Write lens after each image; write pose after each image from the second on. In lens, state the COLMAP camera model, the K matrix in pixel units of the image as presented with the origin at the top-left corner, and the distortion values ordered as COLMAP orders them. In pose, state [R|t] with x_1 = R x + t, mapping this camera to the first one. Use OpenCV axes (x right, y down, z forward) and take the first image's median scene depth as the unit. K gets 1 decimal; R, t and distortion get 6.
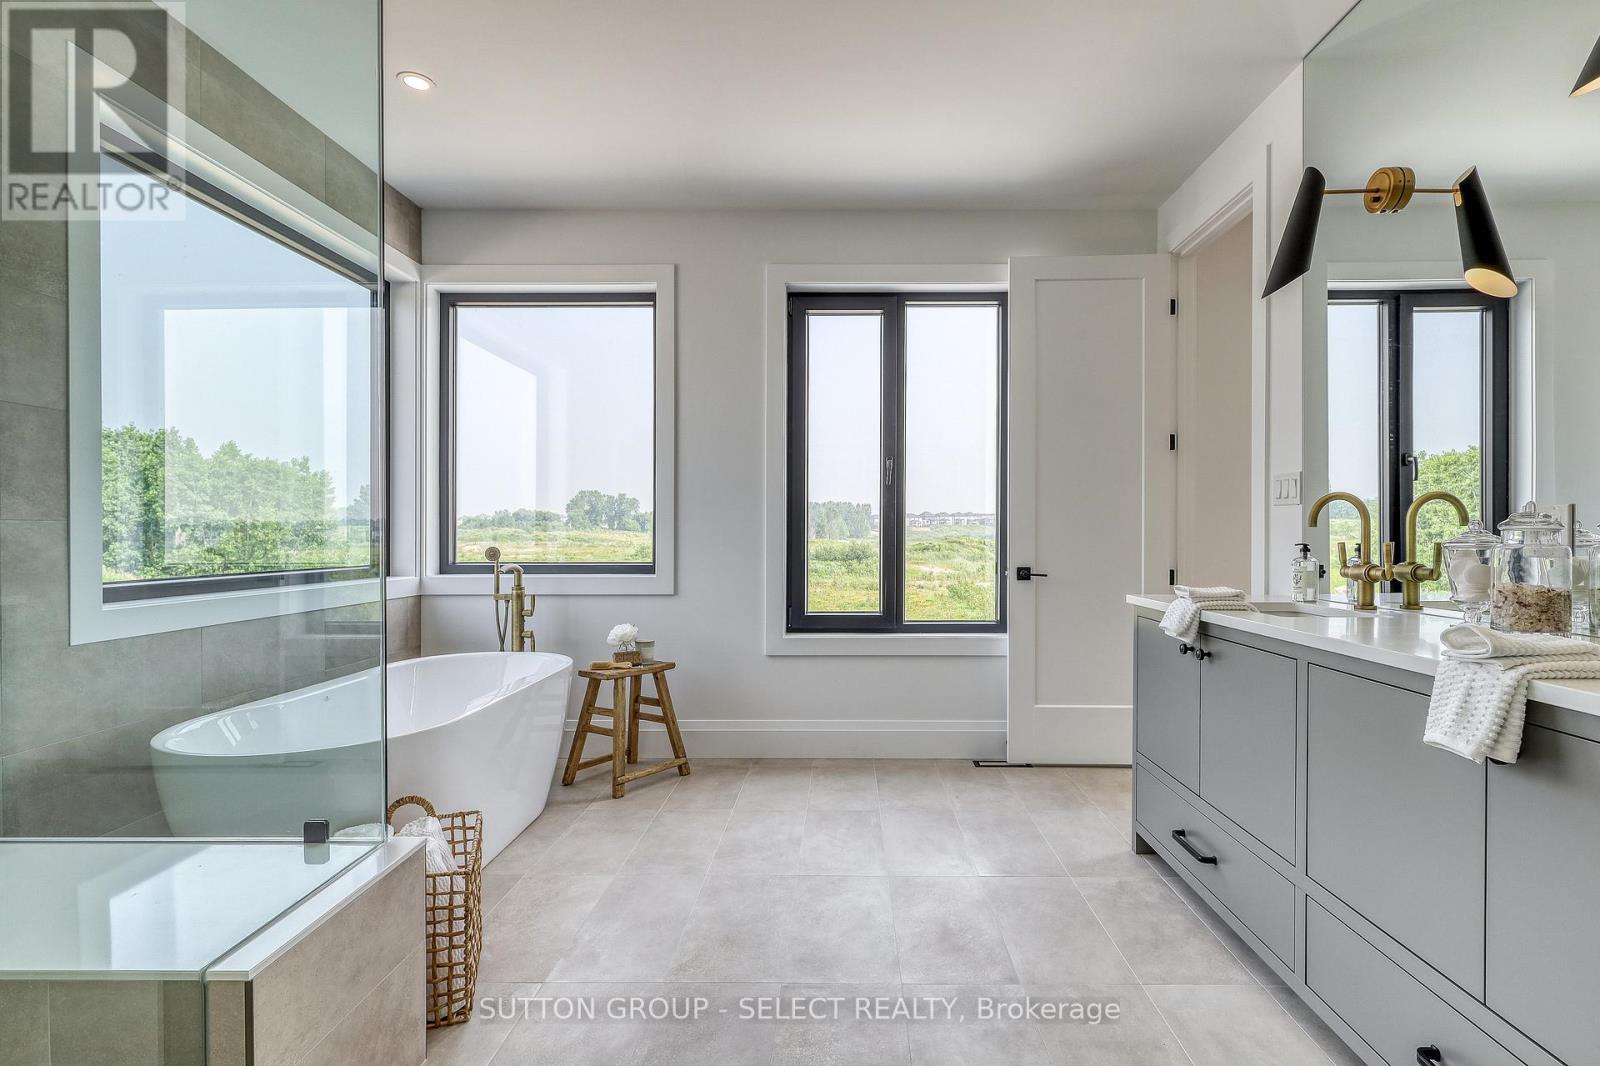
lens RADIAL K [[771.6, 0, 835.2], [0, 771.6, 550.2], [0, 0, 1]] dist [0.000468, 0.000951]
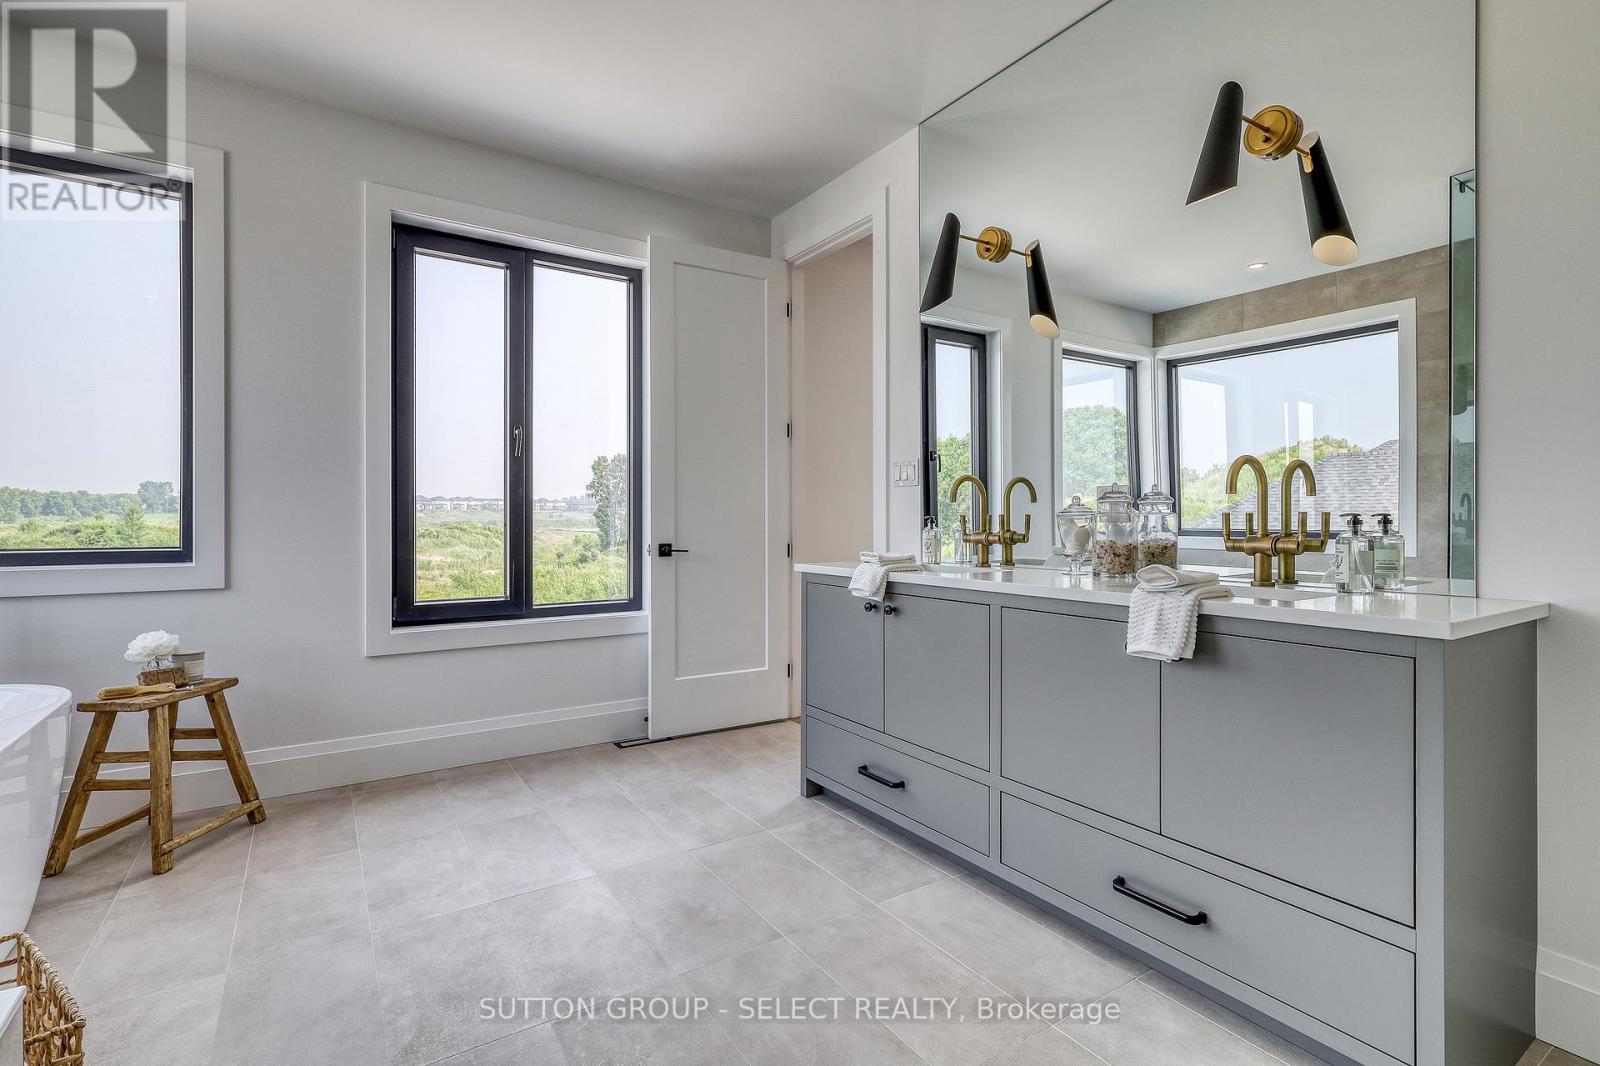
lens RADIAL K [[757.3, 0, 800.0], [0, 757.3, 533.0], [0, 0, 1]] dist [-0.000143, 0.000466]
pose [[0.829708, -0.008836, 0.558128, -0.170694], [0.011248, 0.999936, -0.000890, 0.011400], [-0.558085, 0.007016, 0.829754, 0.077988]]
